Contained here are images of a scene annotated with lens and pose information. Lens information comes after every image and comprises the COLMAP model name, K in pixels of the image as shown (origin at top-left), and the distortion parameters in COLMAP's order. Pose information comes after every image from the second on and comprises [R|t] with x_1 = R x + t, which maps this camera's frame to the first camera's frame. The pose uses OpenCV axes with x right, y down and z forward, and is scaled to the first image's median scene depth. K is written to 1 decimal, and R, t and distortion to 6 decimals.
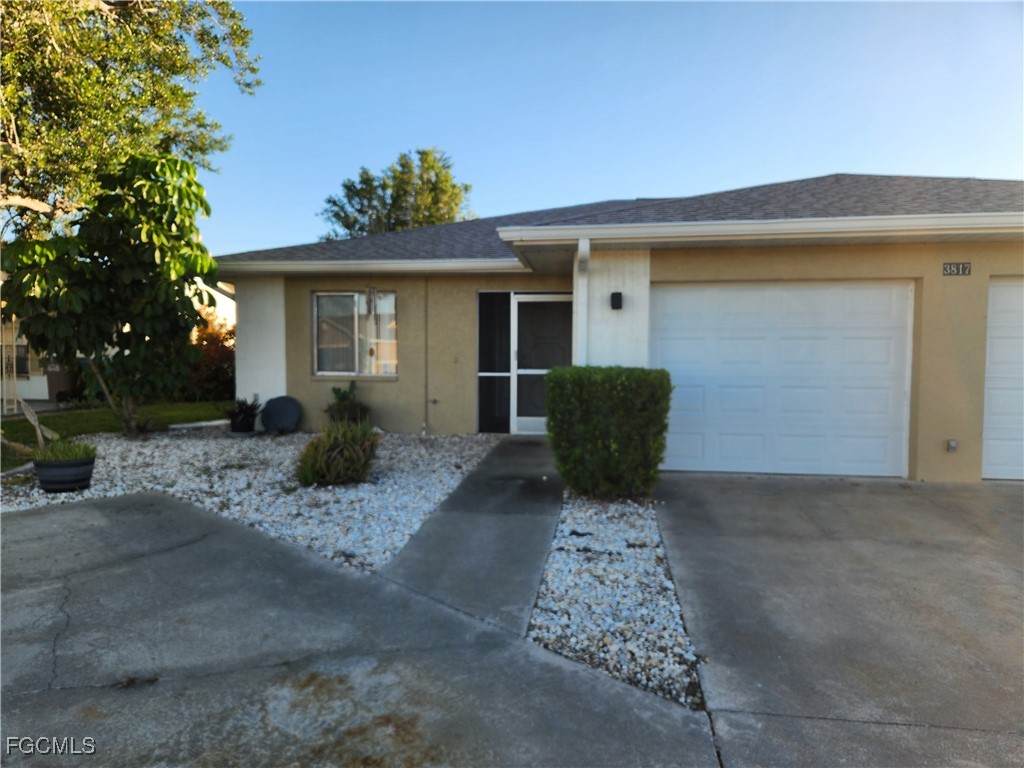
lens RADIAL K [[669.3, 0, 512.0], [0, 669.3, 384.0], [0, 0, 1]] dist [0.058506, -0.001570]
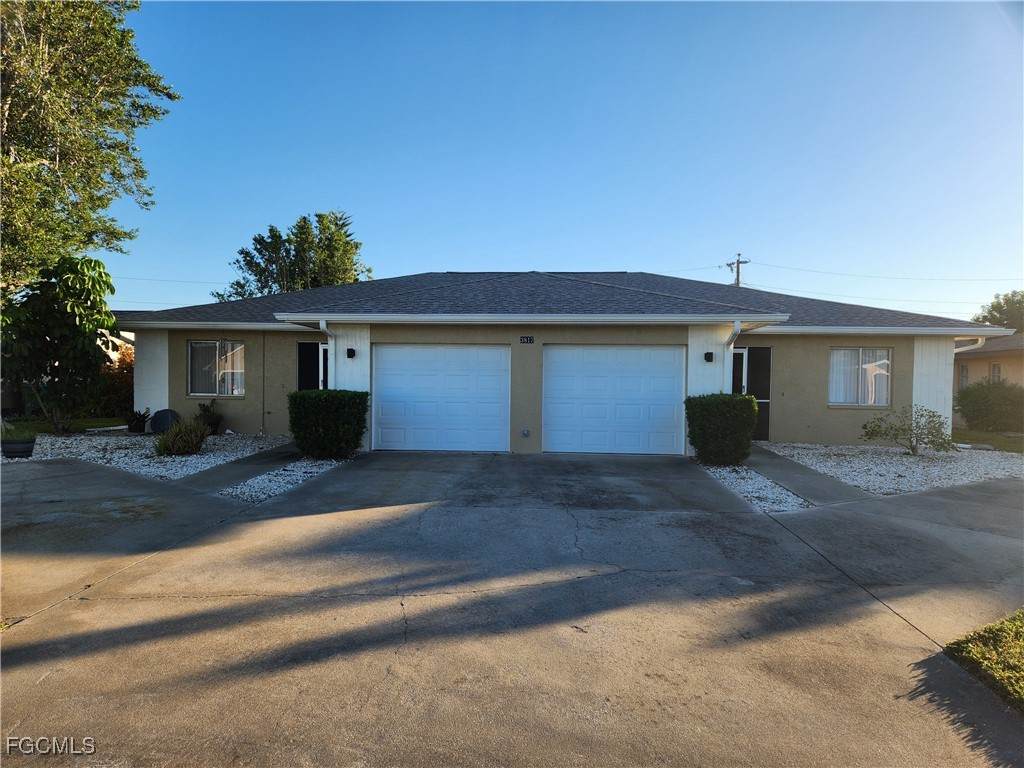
lens RADIAL K [[660.3, 0, 513.0], [0, 660.3, 397.6], [0, 0, 1]] dist [0.052885, -0.001909]
pose [[0.997242, 0.005057, 0.074045, 0.373290], [-0.003603, 0.999798, -0.019754, 0.021947], [-0.074130, 0.019433, 0.997059, -0.637388]]
